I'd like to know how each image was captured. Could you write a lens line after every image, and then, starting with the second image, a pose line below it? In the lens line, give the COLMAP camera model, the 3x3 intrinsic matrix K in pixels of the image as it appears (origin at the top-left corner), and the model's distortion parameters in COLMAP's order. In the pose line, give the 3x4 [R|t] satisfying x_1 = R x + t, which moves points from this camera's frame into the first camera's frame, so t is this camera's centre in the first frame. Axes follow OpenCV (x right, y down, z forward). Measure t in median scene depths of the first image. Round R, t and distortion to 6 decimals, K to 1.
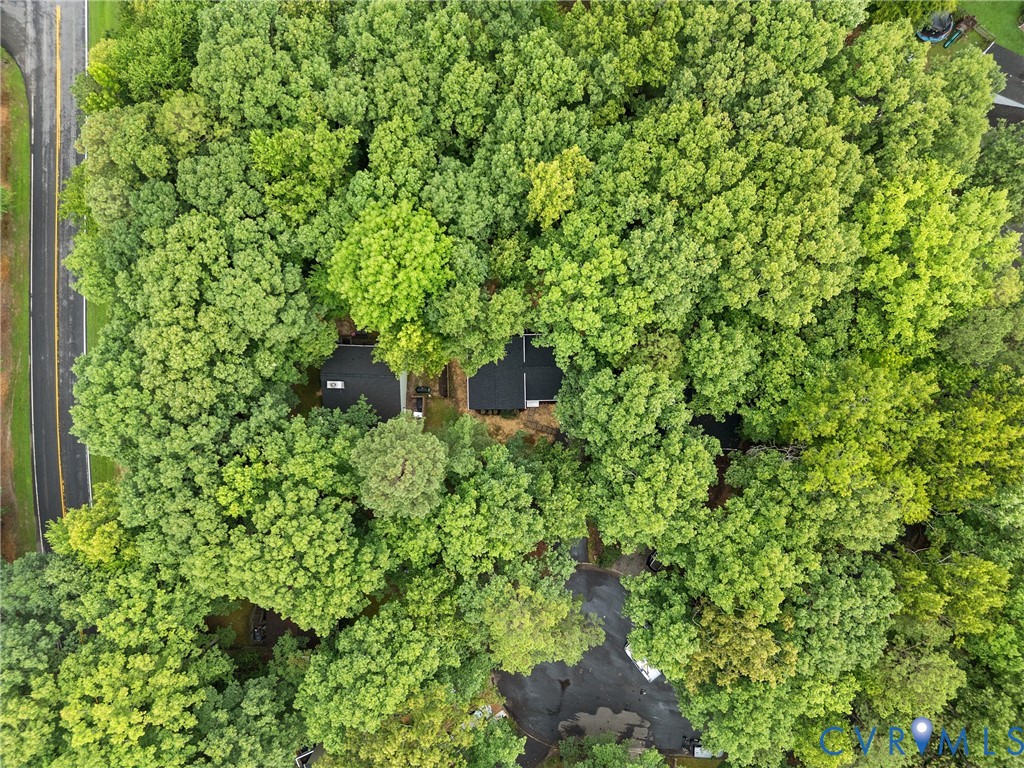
lens RADIAL K [[725.5, 0, 512.0], [0, 725.5, 384.0], [0, 0, 1]] dist [0.020630, -0.007627]
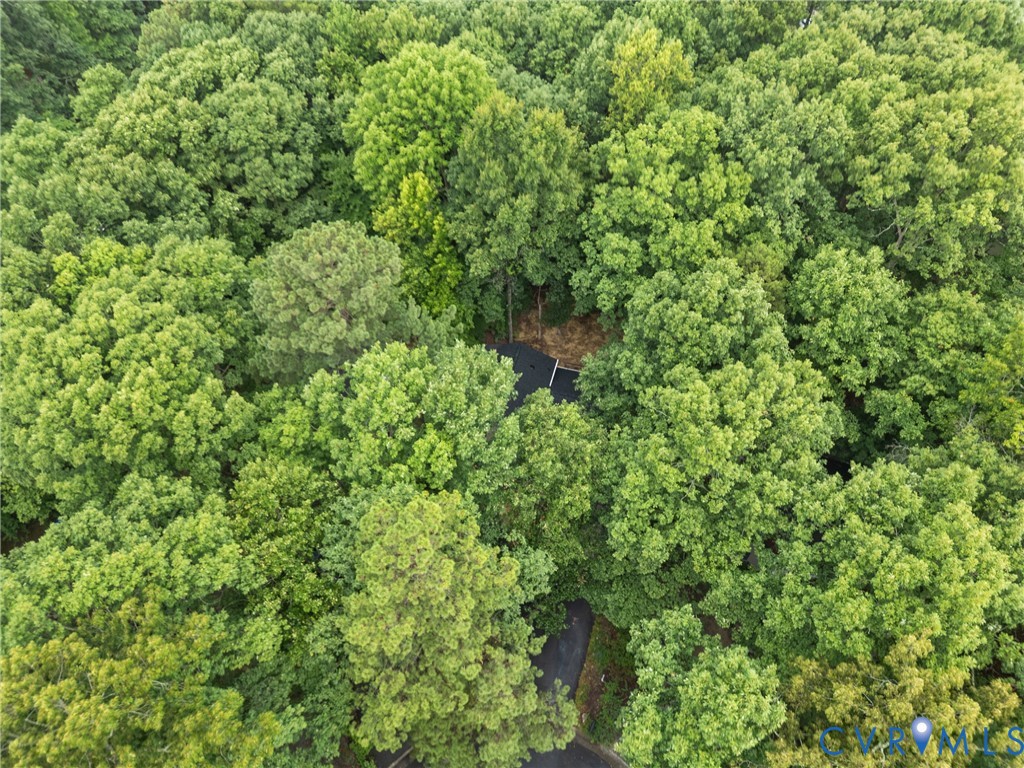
lens RADIAL K [[725.5, 0, 512.0], [0, 725.5, 384.0], [0, 0, 1]] dist [0.020630, -0.007627]
pose [[0.959638, 0.228396, -0.164104, 0.125523], [-0.281201, 0.769673, -0.573175, 0.499580], [-0.004605, 0.596186, 0.802833, 0.526623]]
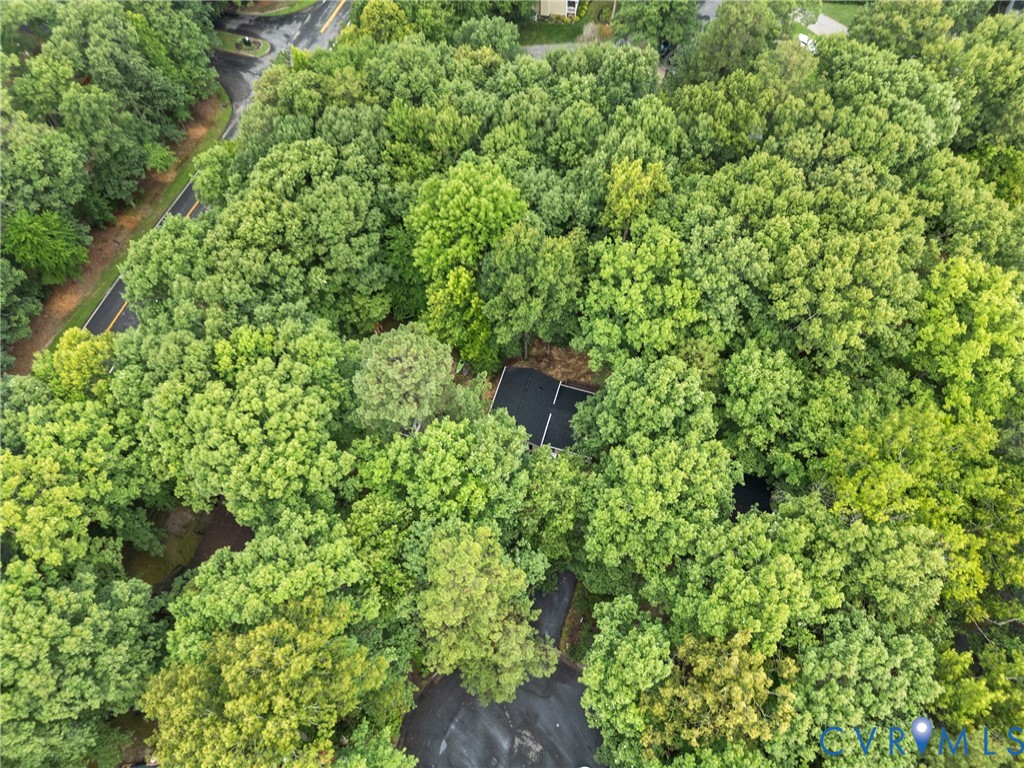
lens RADIAL K [[725.5, 0, 512.0], [0, 725.5, 384.0], [0, 0, 1]] dist [0.020630, -0.007627]
pose [[0.949495, 0.277803, -0.145897, 0.122762], [-0.313781, 0.838537, -0.445418, 0.499772], [-0.001398, 0.468701, 0.883356, 0.166941]]
